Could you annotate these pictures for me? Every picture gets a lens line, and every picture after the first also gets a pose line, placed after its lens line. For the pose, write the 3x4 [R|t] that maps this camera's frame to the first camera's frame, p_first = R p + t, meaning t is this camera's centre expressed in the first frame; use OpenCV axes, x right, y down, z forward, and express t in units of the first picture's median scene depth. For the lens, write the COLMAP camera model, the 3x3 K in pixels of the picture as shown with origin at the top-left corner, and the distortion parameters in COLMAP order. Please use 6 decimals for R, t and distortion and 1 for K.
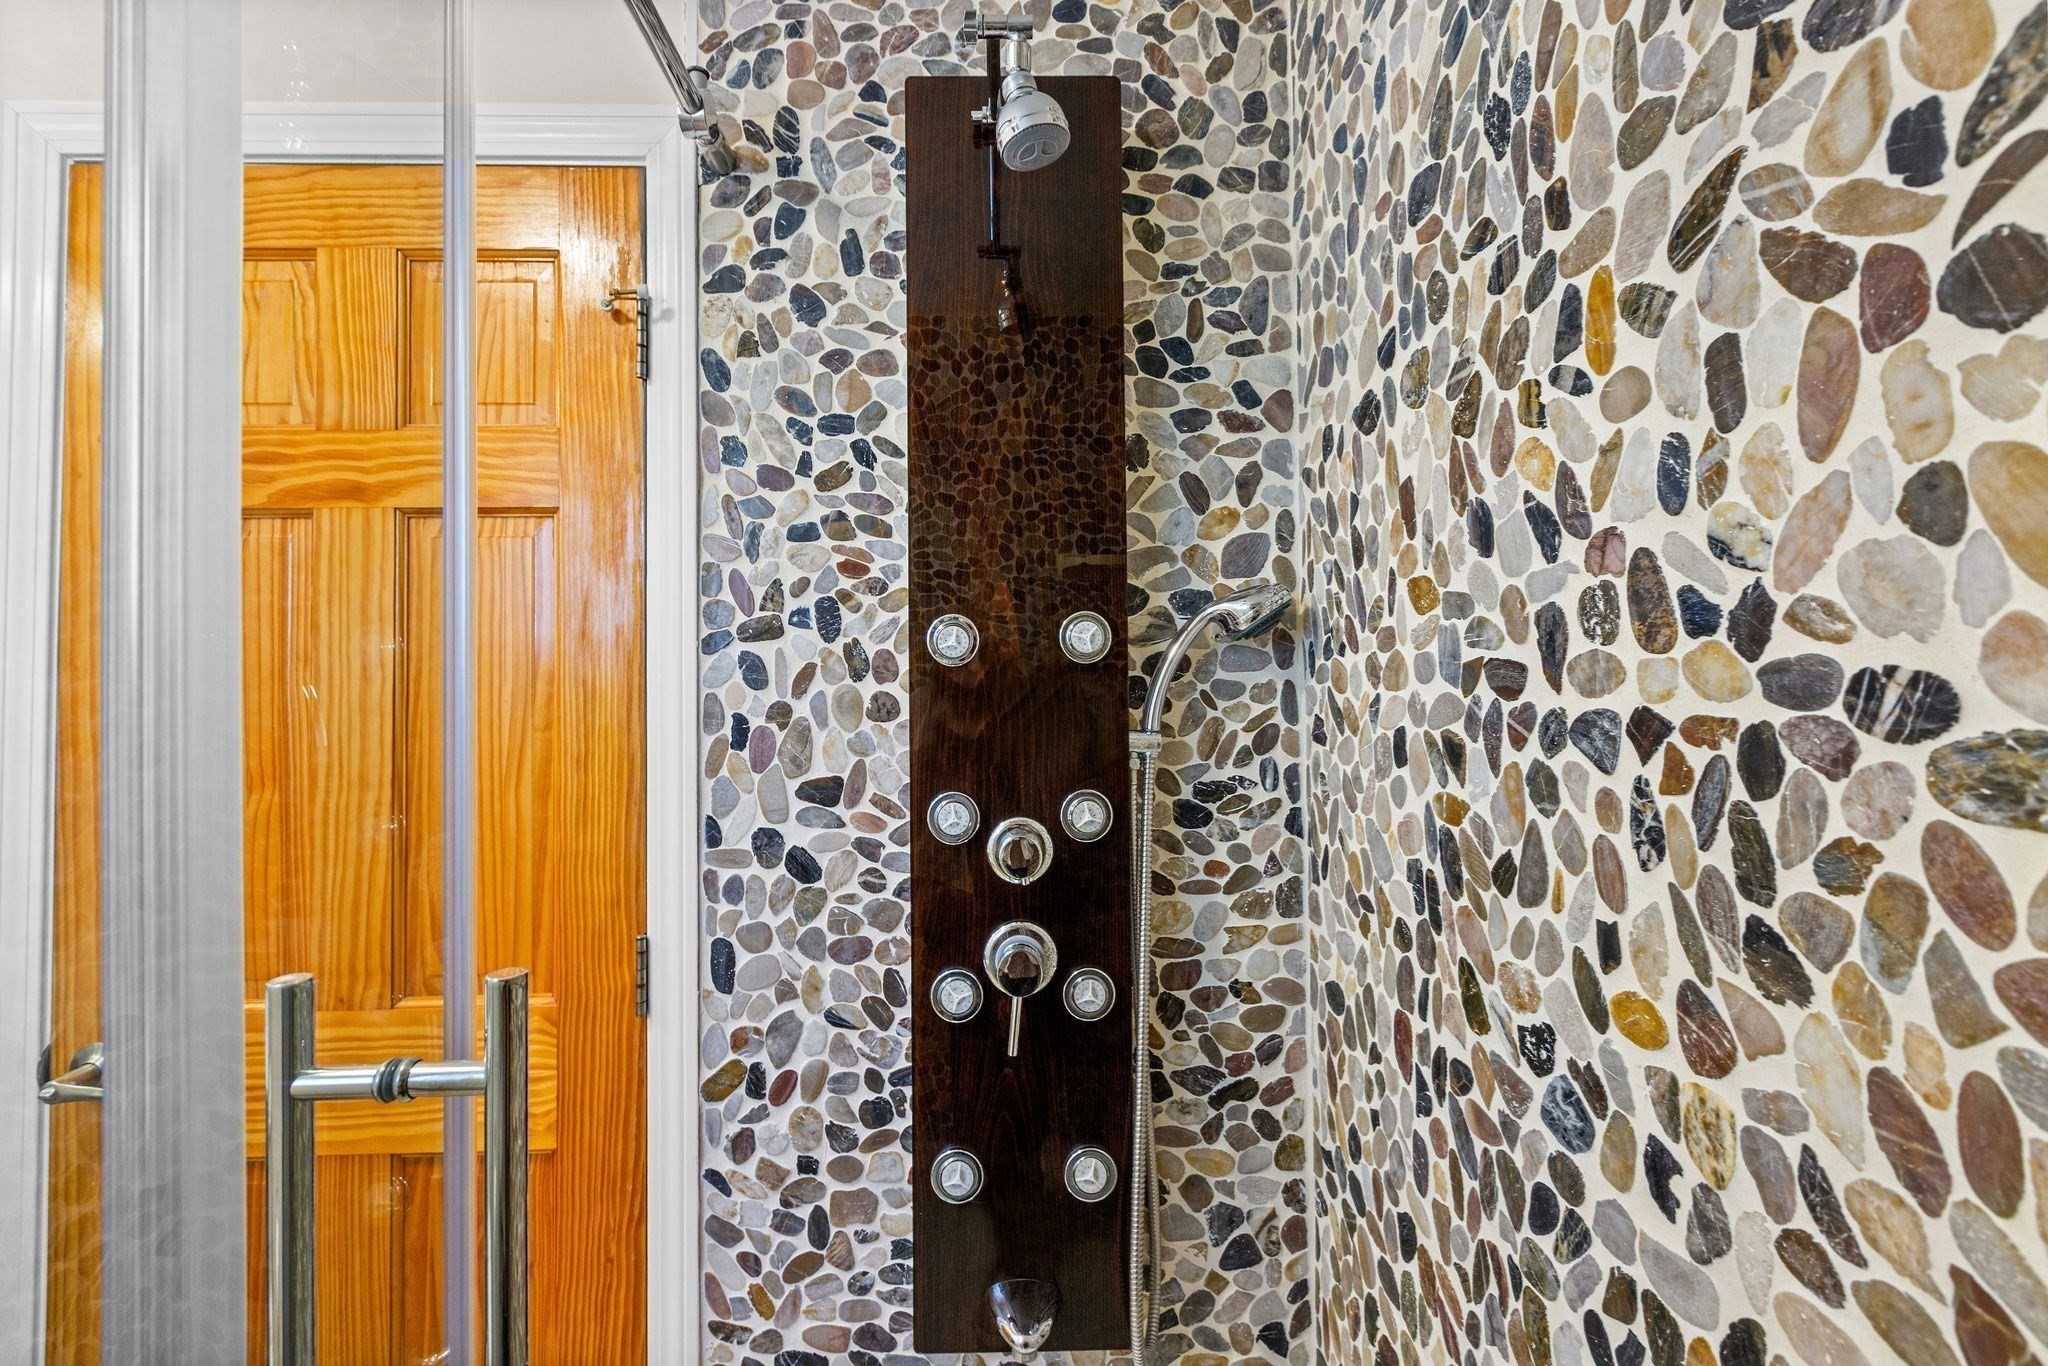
lens RADIAL K [[926.0, 0, 1023.0], [0, 926.0, 636.6], [0, 0, 1]] dist [0.004478, -0.001336]
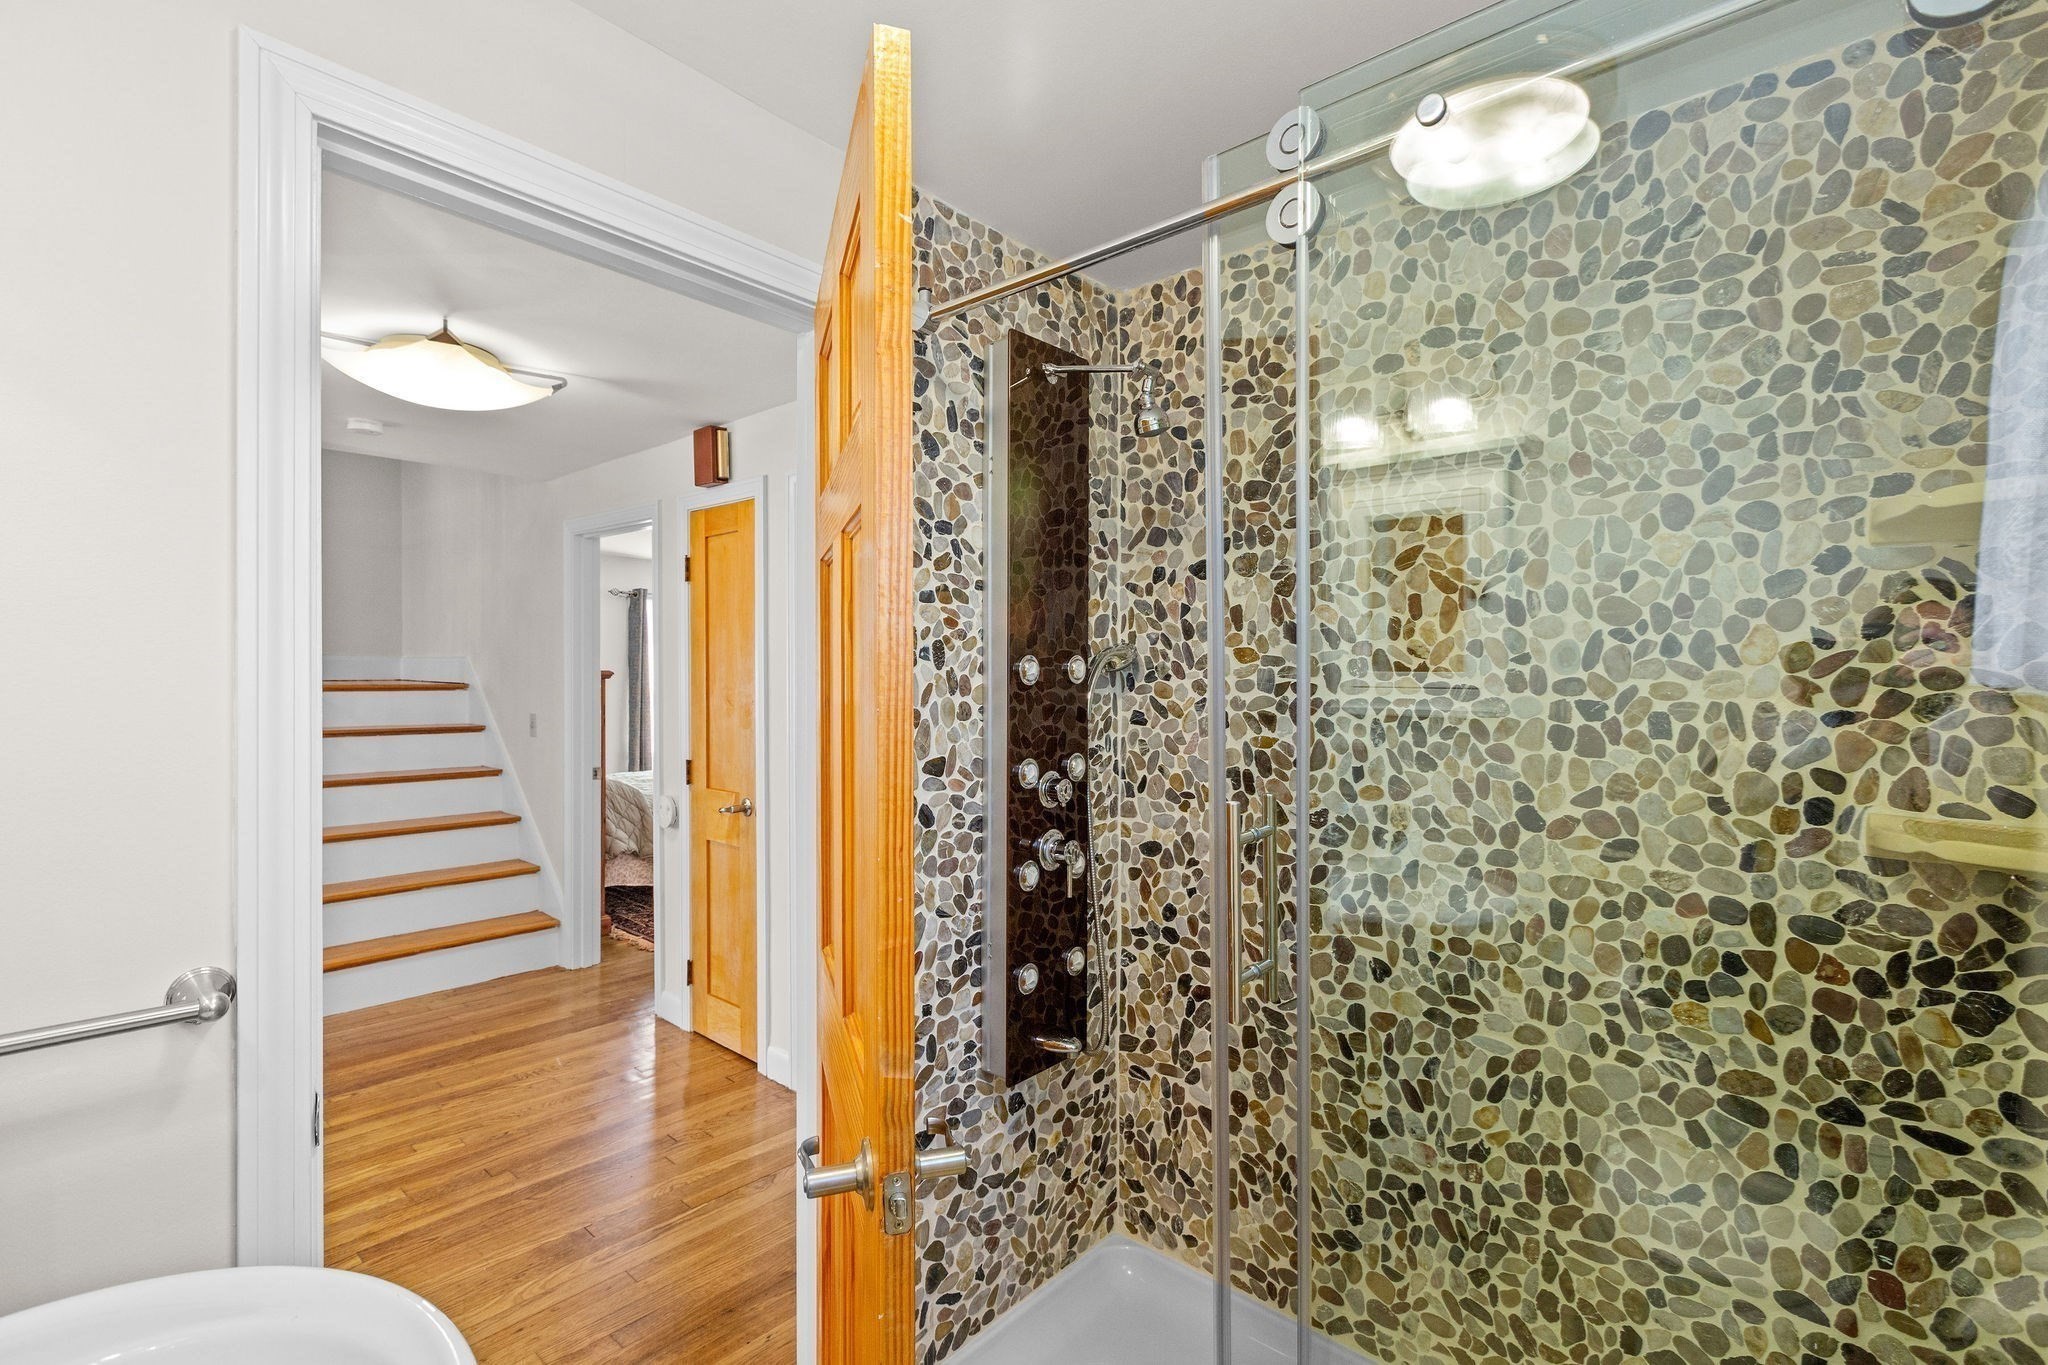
lens RADIAL K [[926.2, 0, 1012.2], [0, 926.2, 683.3], [0, 0, 1]] dist [0.004701, -0.000665]
pose [[0.673395, 0.002483, 0.739279, -1.482113], [-0.021639, 0.999632, 0.016353, 0.000865], [-0.738966, -0.027009, 0.673201, -0.142057]]
